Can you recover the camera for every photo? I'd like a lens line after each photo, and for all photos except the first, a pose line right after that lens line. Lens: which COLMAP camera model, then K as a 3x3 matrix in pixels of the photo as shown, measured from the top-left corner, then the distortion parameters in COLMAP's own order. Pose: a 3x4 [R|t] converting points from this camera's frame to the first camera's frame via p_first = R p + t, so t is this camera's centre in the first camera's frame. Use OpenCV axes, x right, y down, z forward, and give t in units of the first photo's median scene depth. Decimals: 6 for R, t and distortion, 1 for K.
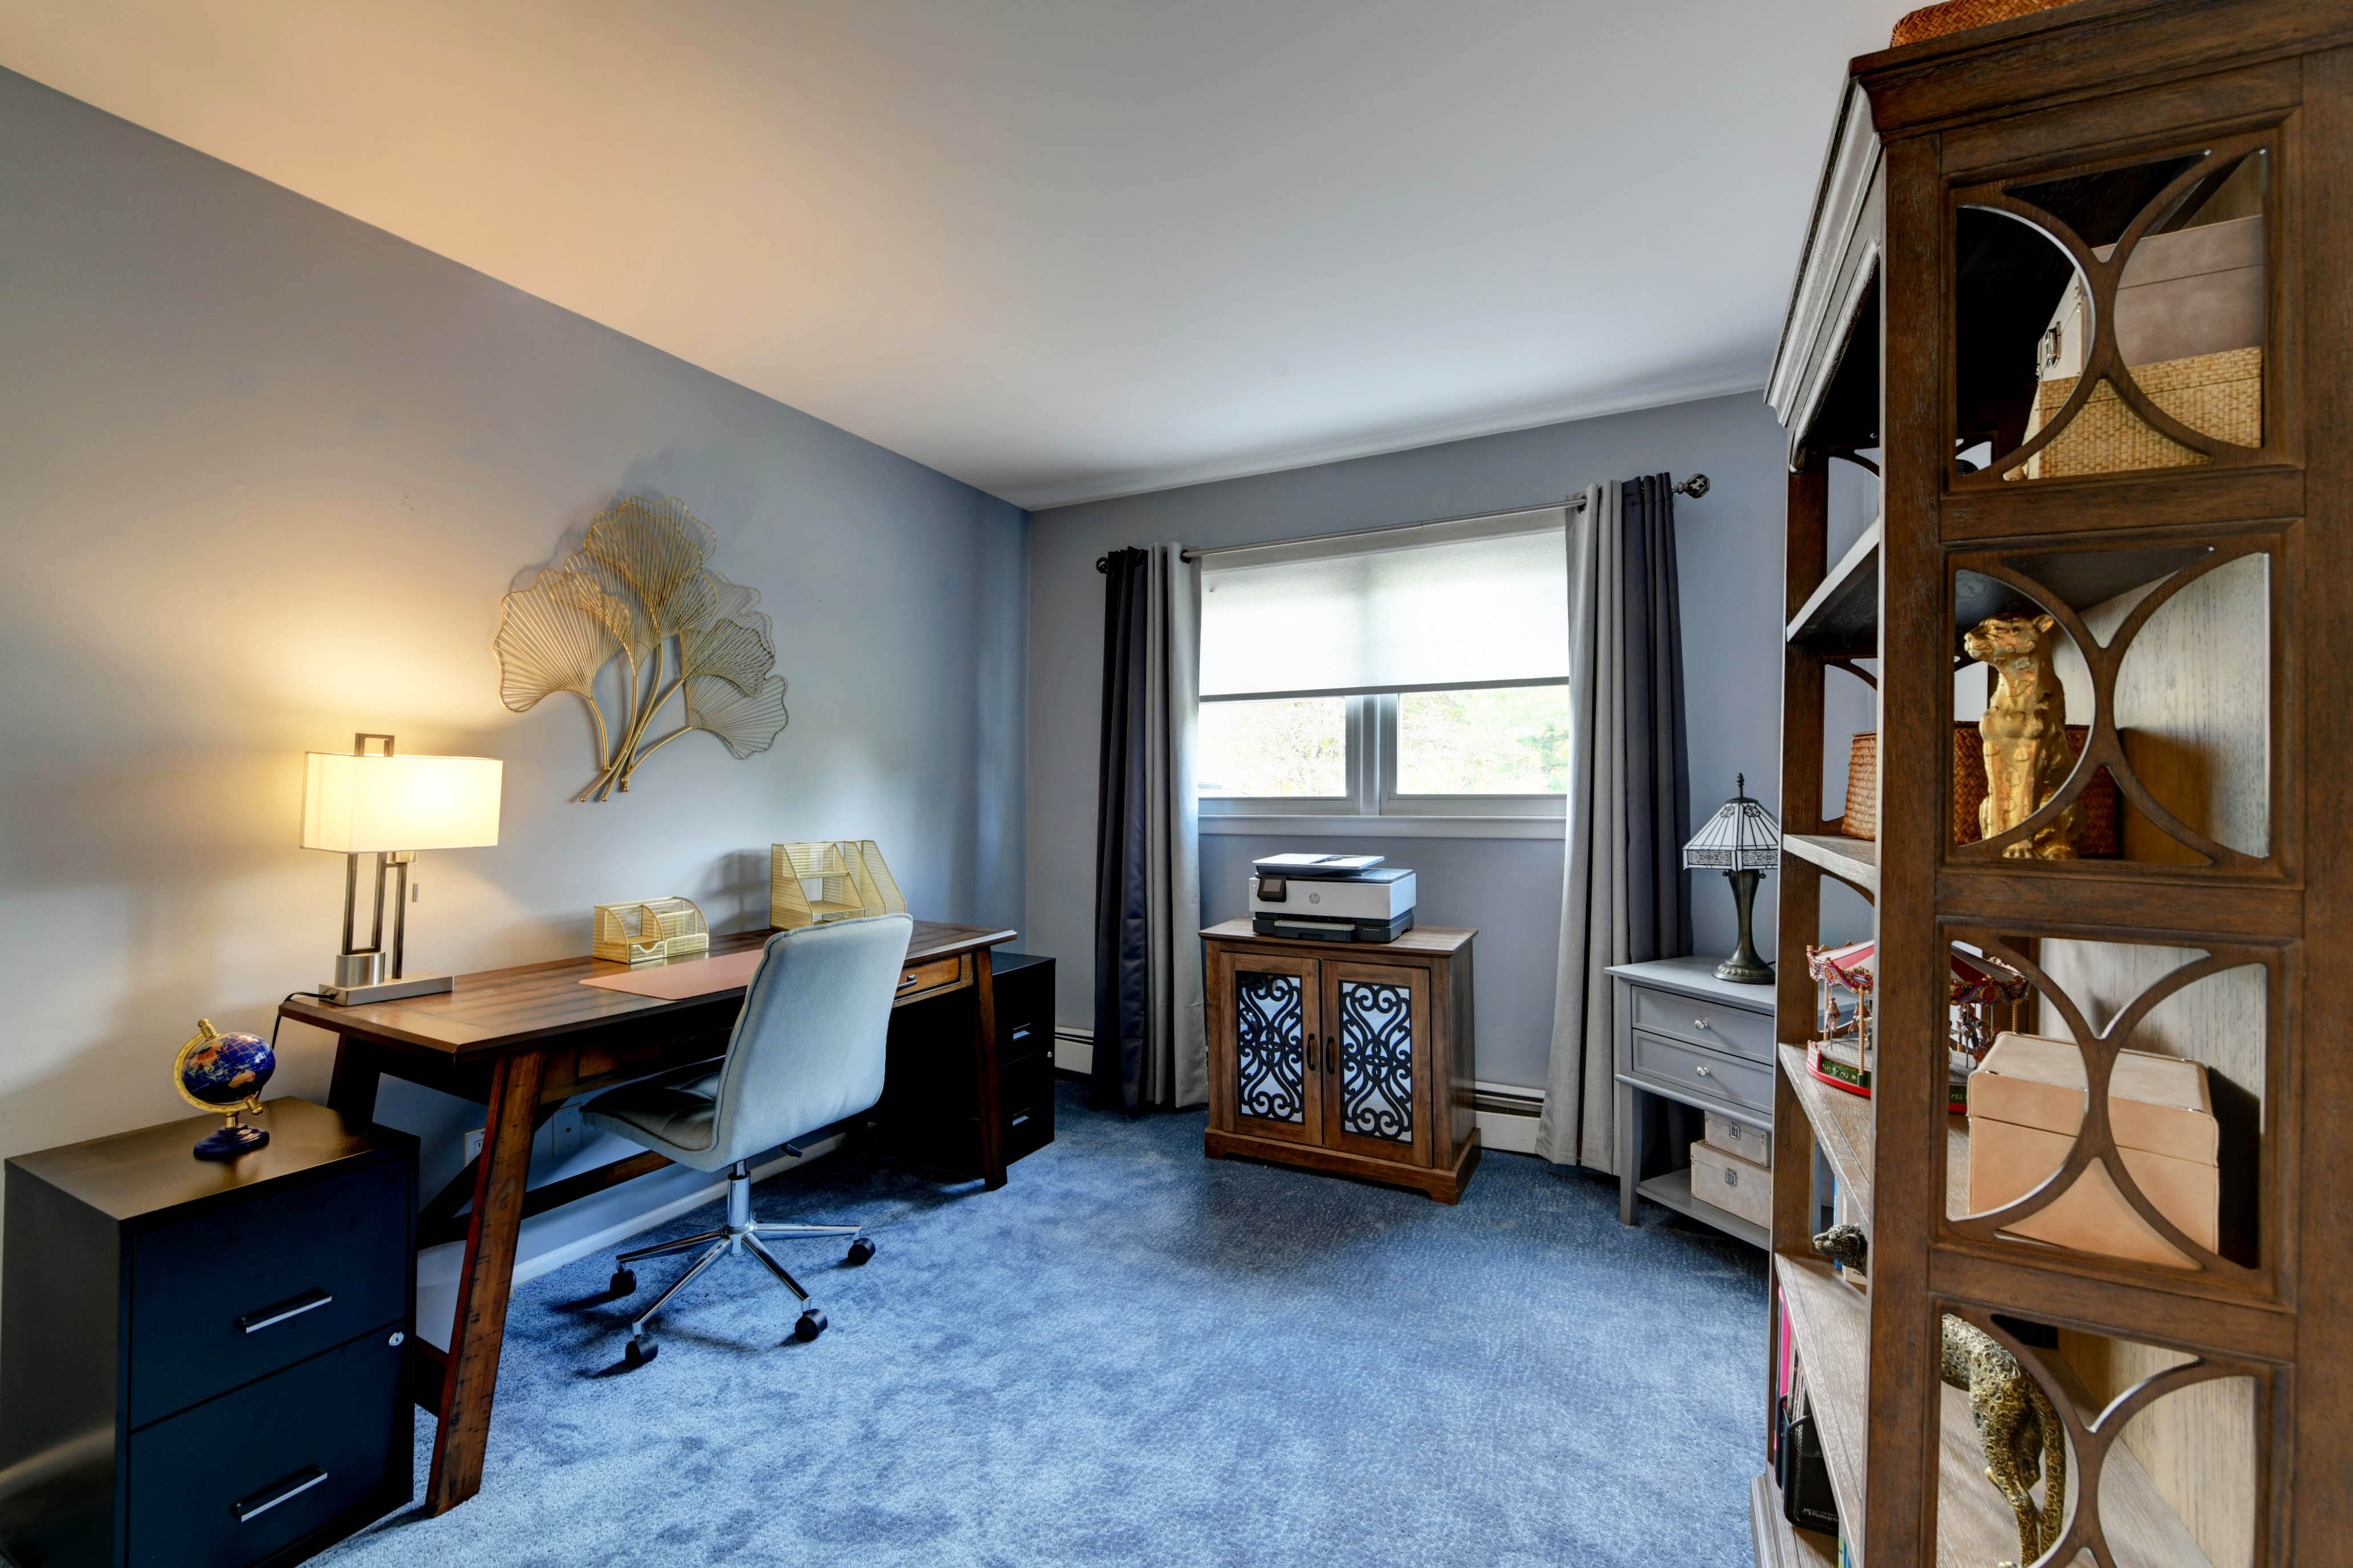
lens RADIAL K [[930.6, 0, 1180.5], [0, 930.6, 778.7], [0, 0, 1]] dist [-0.008576, -0.001022]
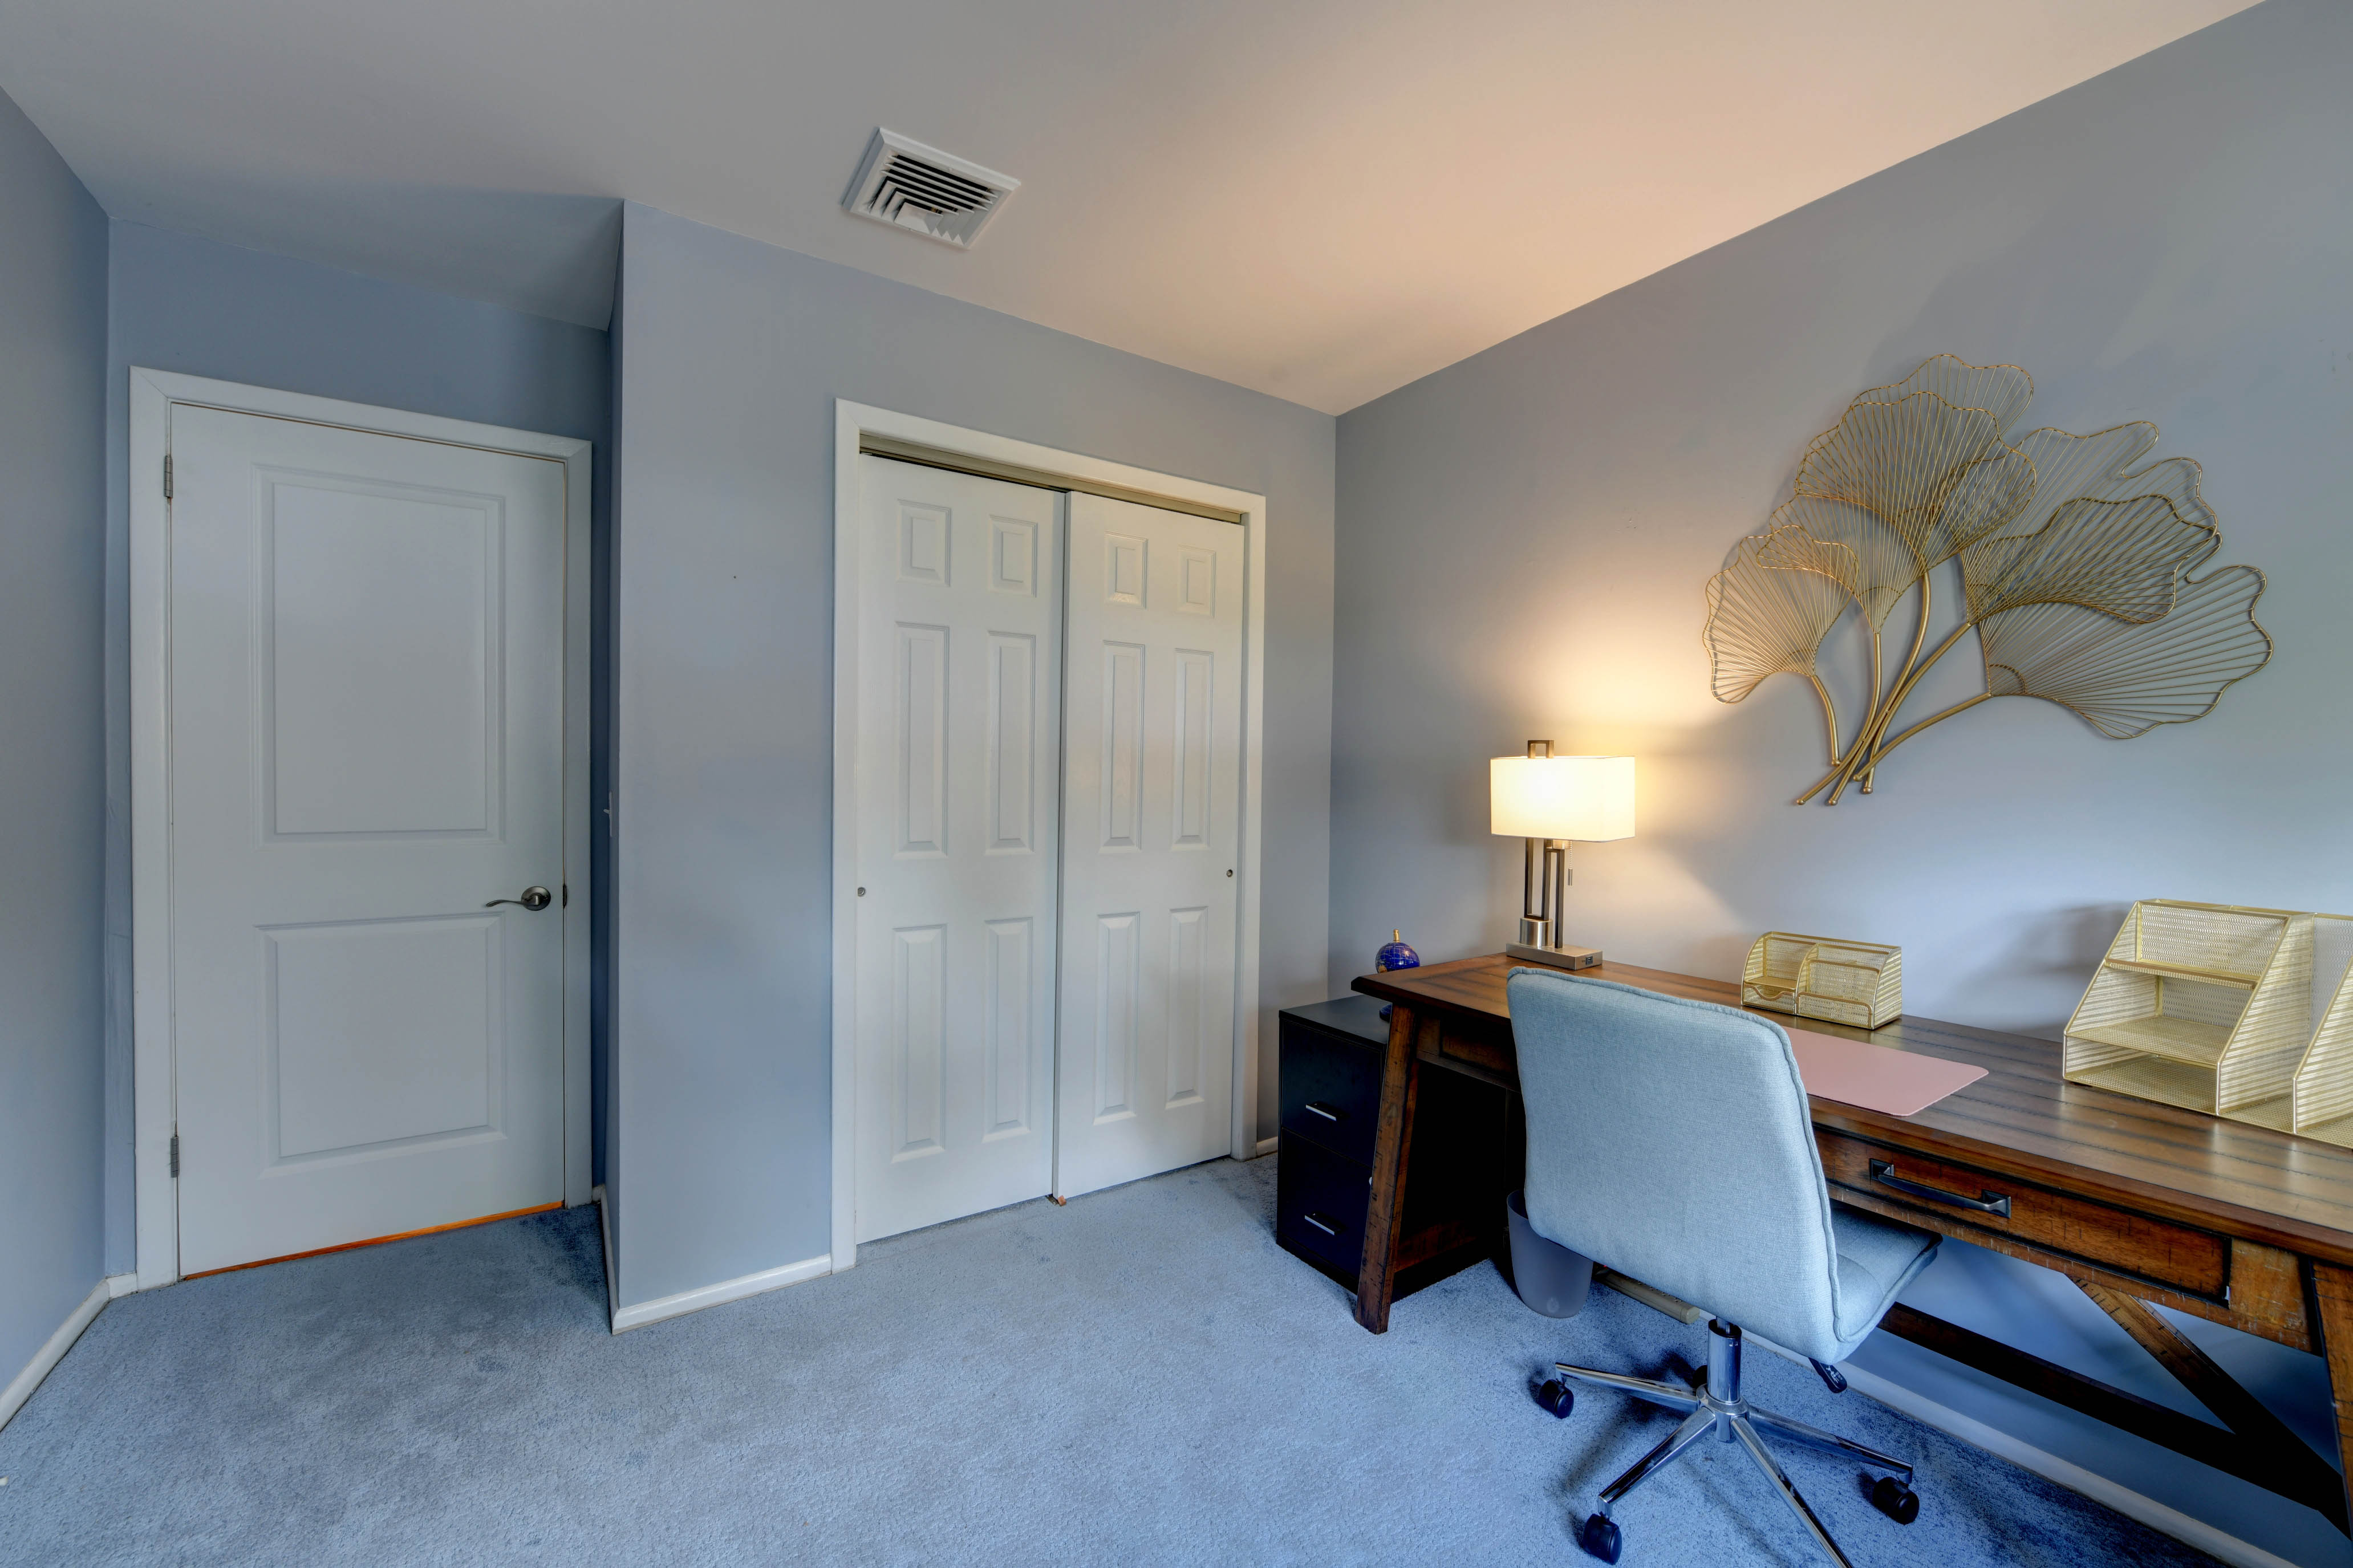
lens RADIAL K [[930.6, 0, 1173.6], [0, 930.6, 788.8], [0, 0, 1]] dist [-0.008576, -0.001022]
pose [[-0.483097, 0.002367, -0.875564, 0.324702], [-0.001169, 0.999994, 0.003349, 0.008596], [0.875566, 0.002641, -0.483091, 0.889800]]
